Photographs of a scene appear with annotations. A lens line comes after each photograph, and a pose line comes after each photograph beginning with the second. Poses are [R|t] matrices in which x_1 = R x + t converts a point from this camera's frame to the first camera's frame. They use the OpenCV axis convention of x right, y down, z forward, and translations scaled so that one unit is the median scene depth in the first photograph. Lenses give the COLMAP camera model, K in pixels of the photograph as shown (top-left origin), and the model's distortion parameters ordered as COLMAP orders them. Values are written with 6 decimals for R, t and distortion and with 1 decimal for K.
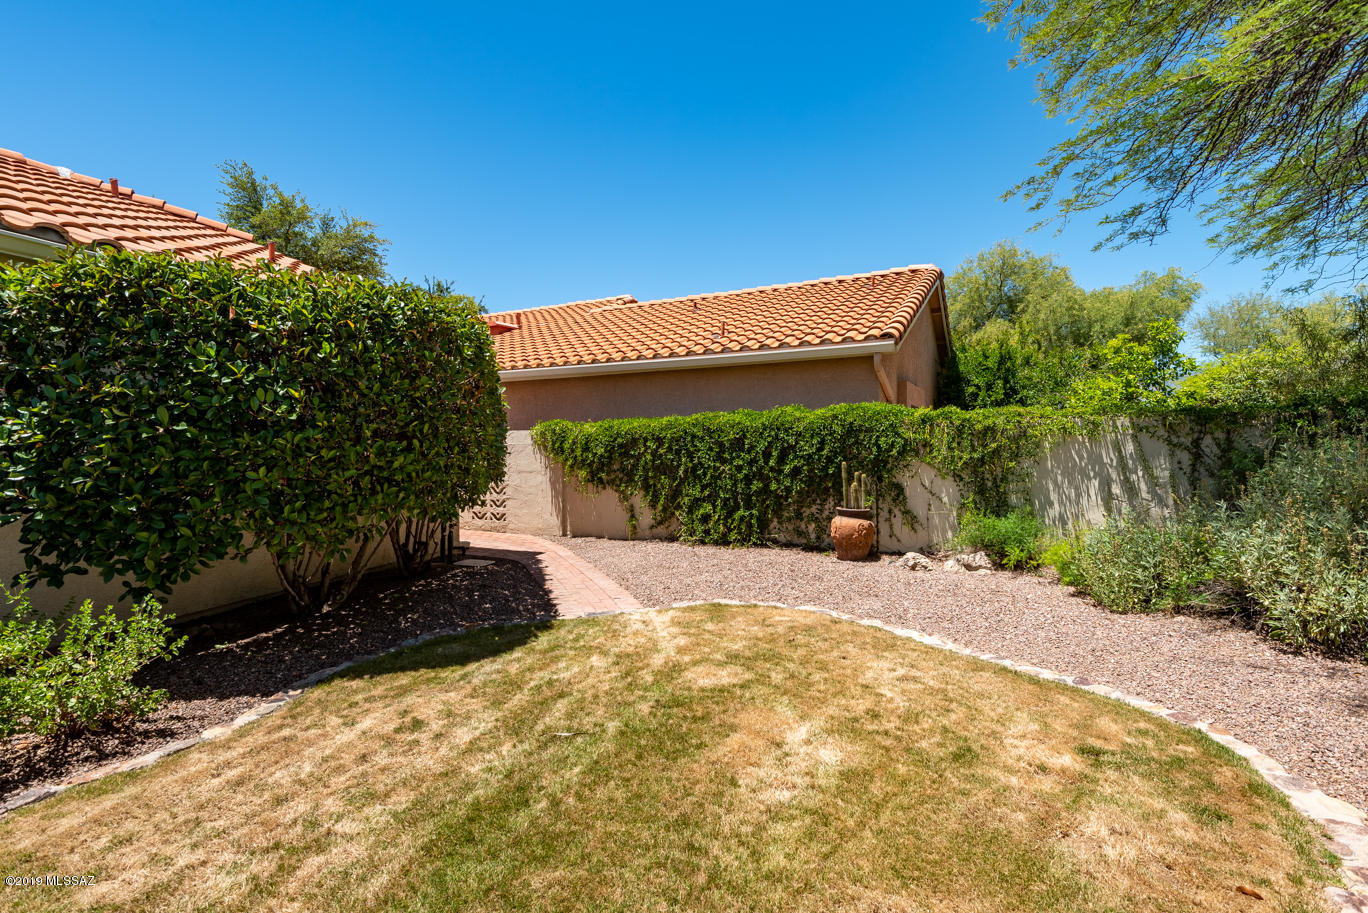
lens RADIAL K [[616.0, 0, 686.7], [0, 616.0, 449.7], [0, 0, 1]] dist [0.053001, -0.029712]
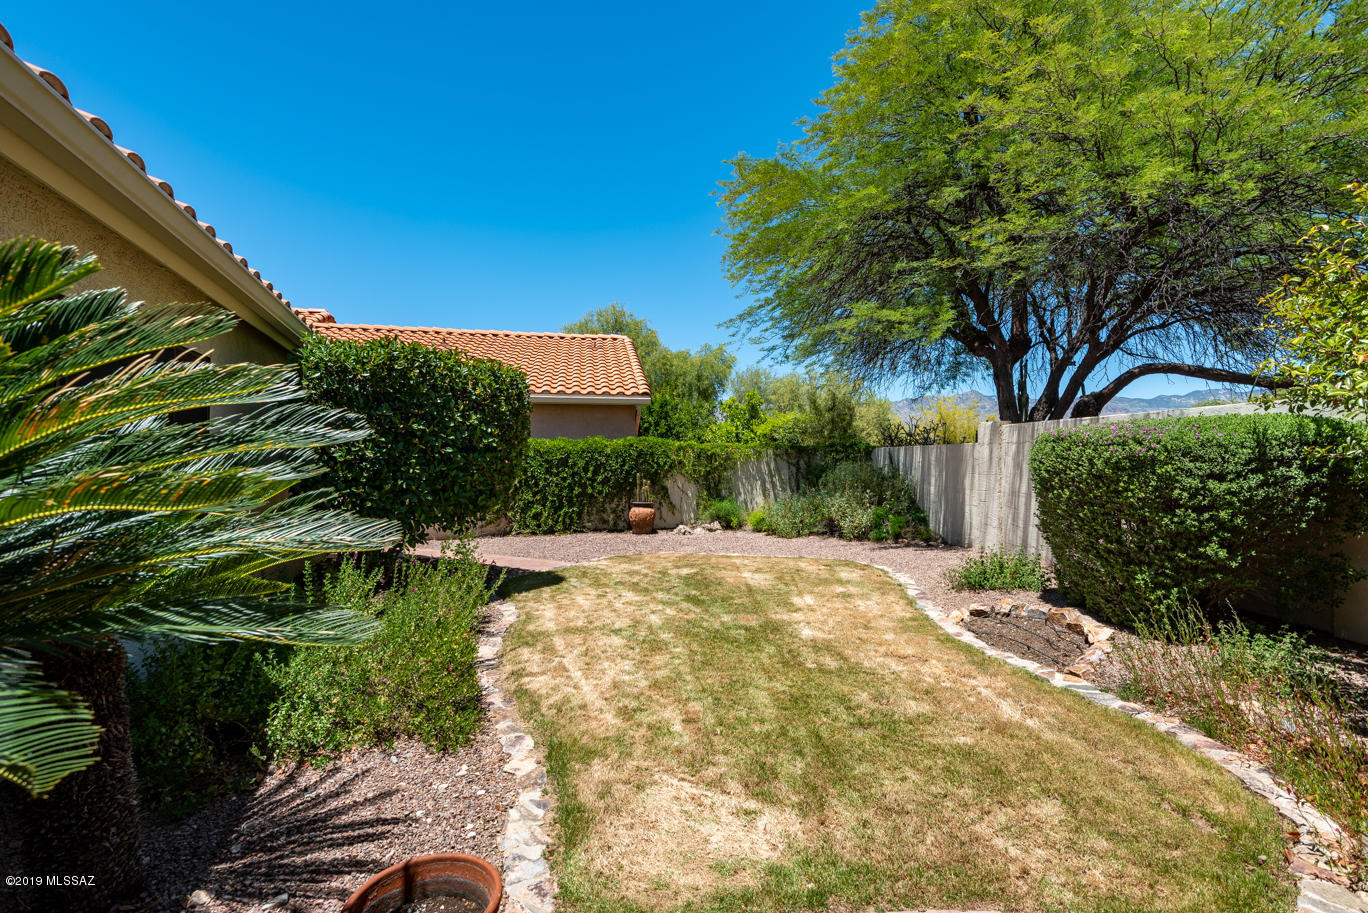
lens RADIAL K [[616.0, 0, 686.7], [0, 616.0, 449.7], [0, 0, 1]] dist [0.053001, -0.029712]
pose [[0.793524, 0.016395, 0.608318, -0.581847], [0.001736, 0.999572, -0.029205, 0.004685], [-0.608536, 0.024231, 0.793156, -0.324743]]
